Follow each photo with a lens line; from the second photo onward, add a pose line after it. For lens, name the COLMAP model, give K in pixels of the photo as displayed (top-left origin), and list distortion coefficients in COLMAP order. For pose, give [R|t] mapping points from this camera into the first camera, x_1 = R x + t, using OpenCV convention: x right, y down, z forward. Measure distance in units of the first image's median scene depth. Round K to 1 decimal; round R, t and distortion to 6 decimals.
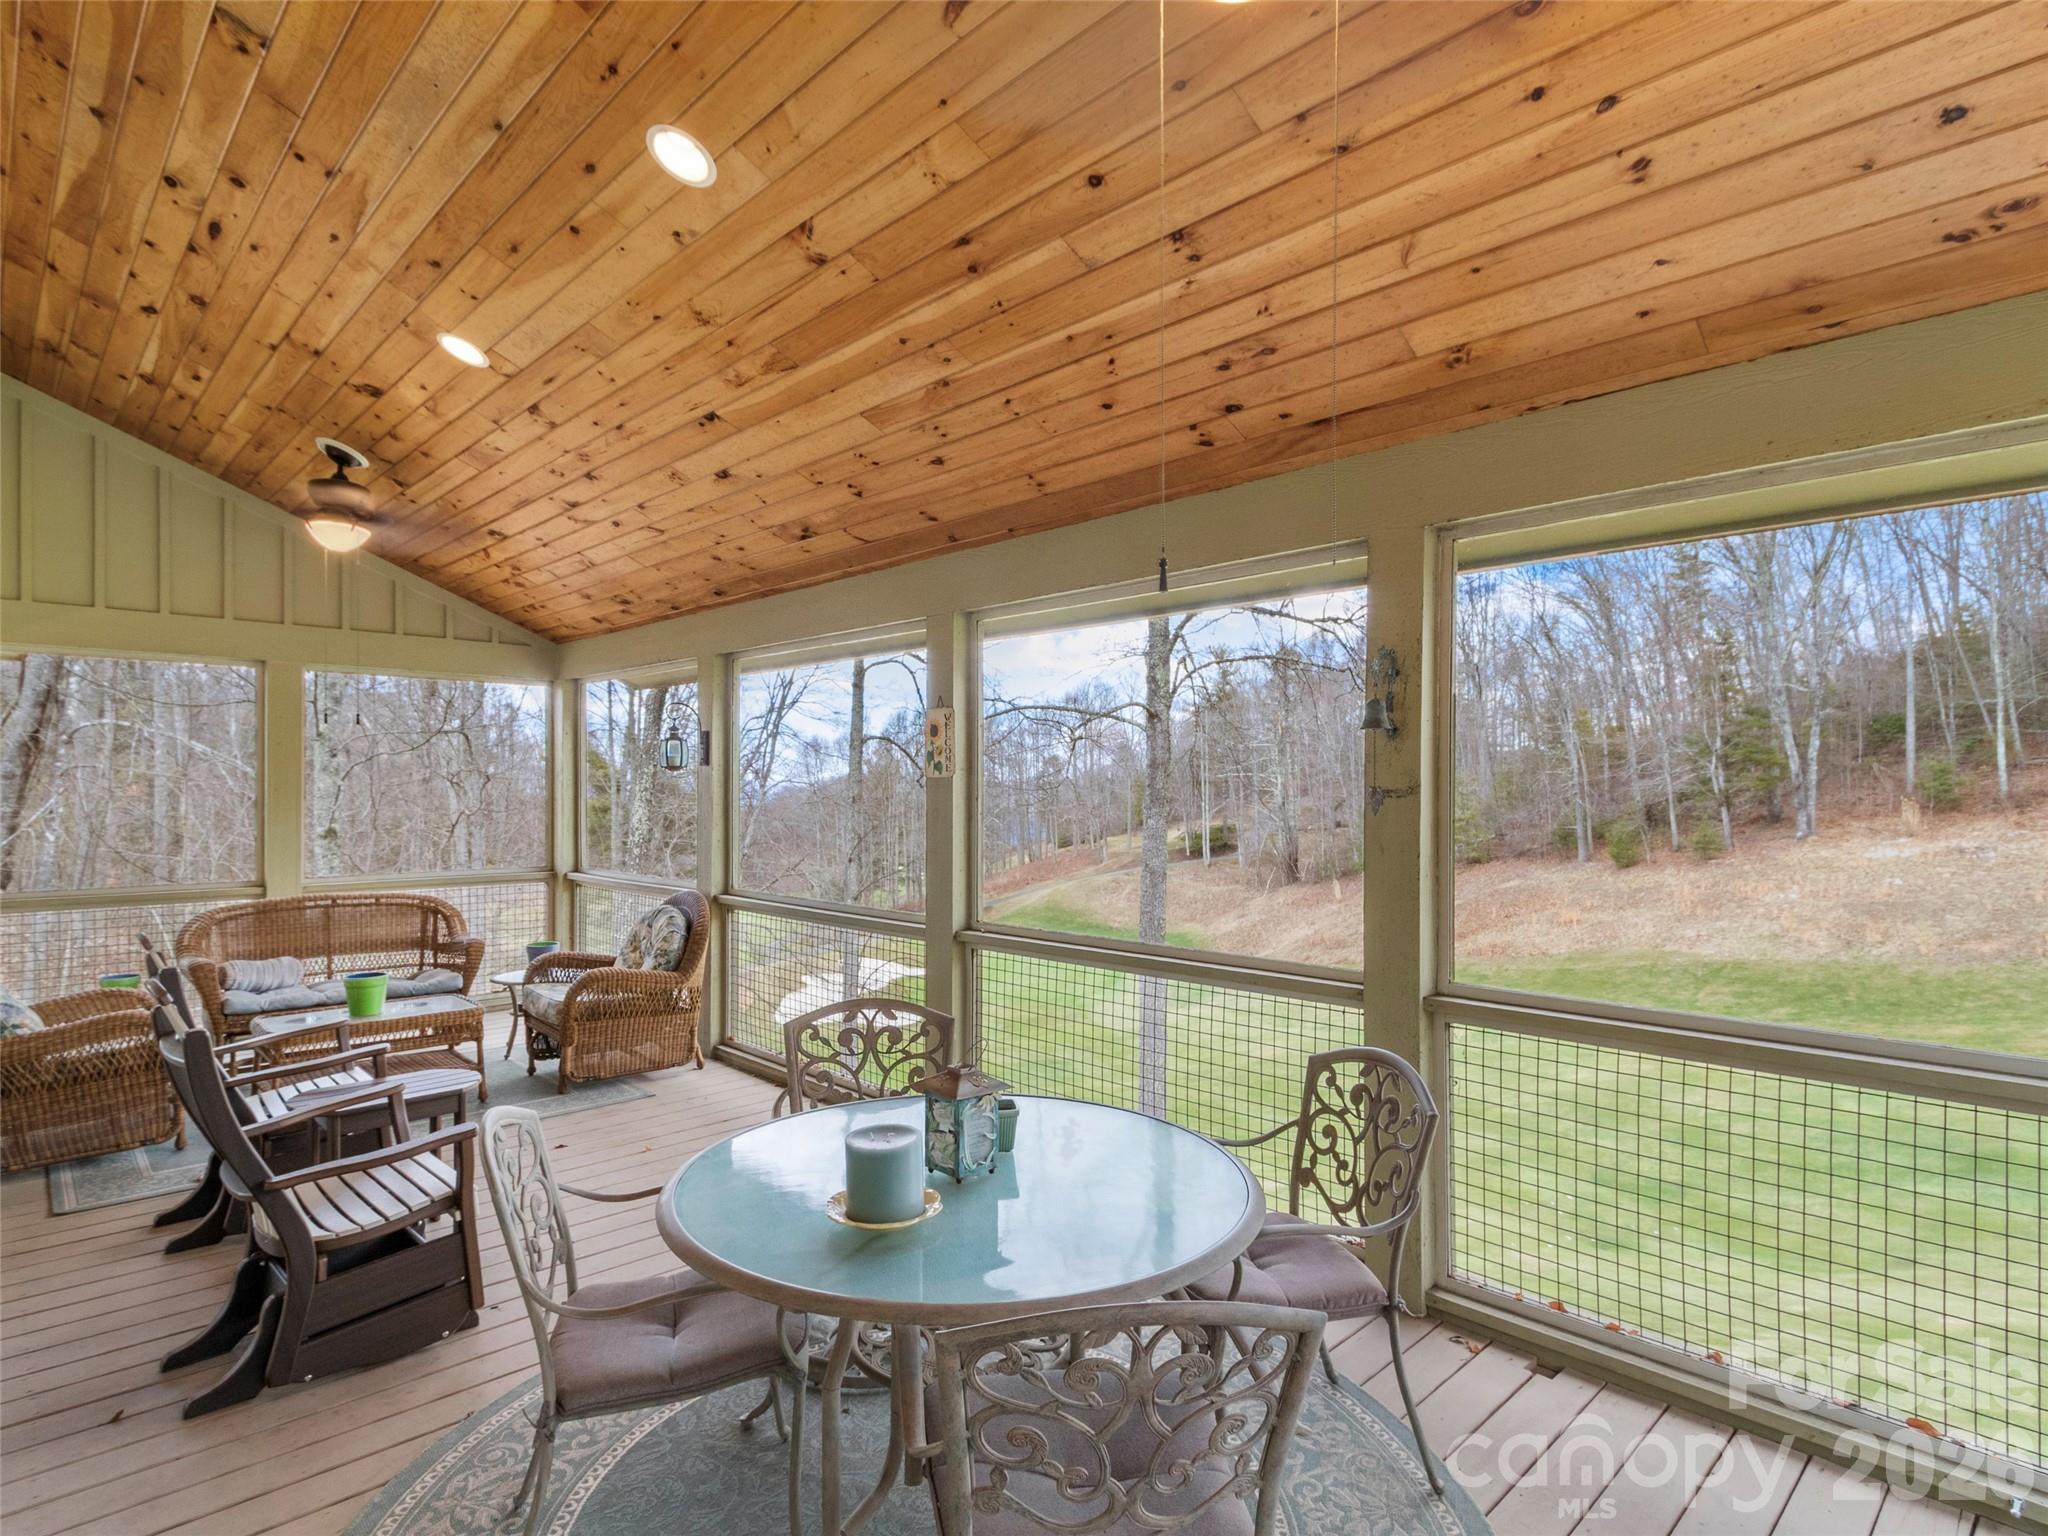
lens RADIAL K [[1059.6, 0, 1020.9], [0, 1059.6, 780.2], [0, 0, 1]] dist [0.003453, -0.000503]
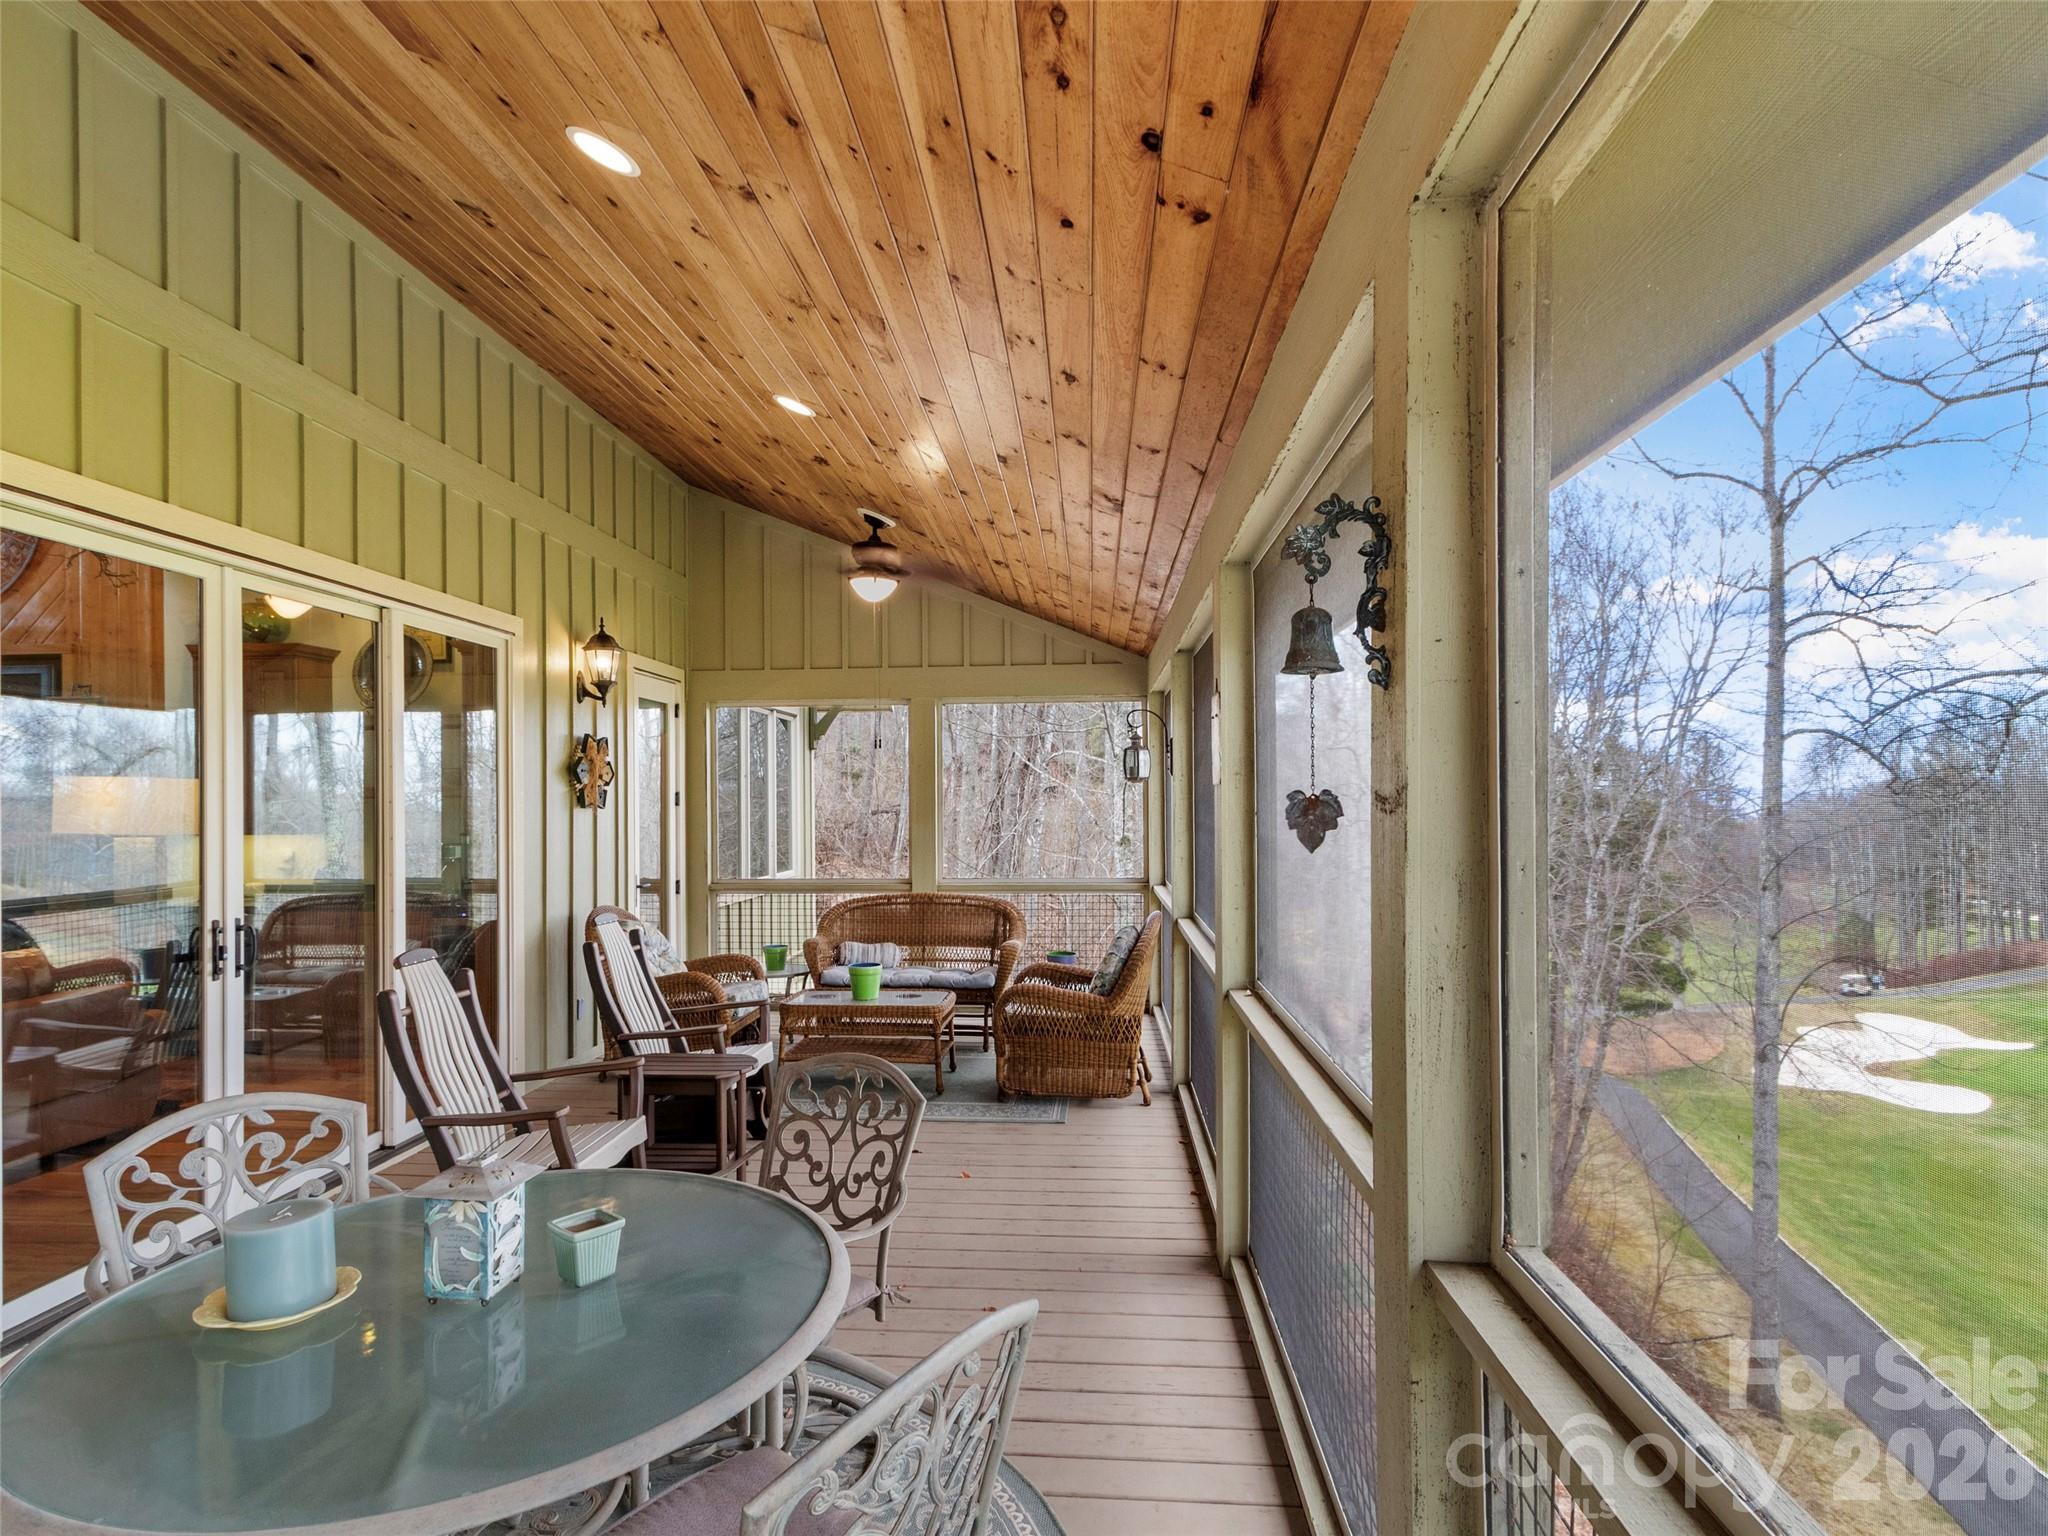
lens RADIAL K [[1068.3, 0, 1021.9], [0, 1068.3, 794.4], [0, 0, 1]] dist [0.015025, 0.000141]
pose [[0.671662, -0.012611, -0.740750, 0.111419], [0.014572, 0.999887, -0.003810, 0.001357], [0.740714, -0.008236, 0.671770, 0.105444]]
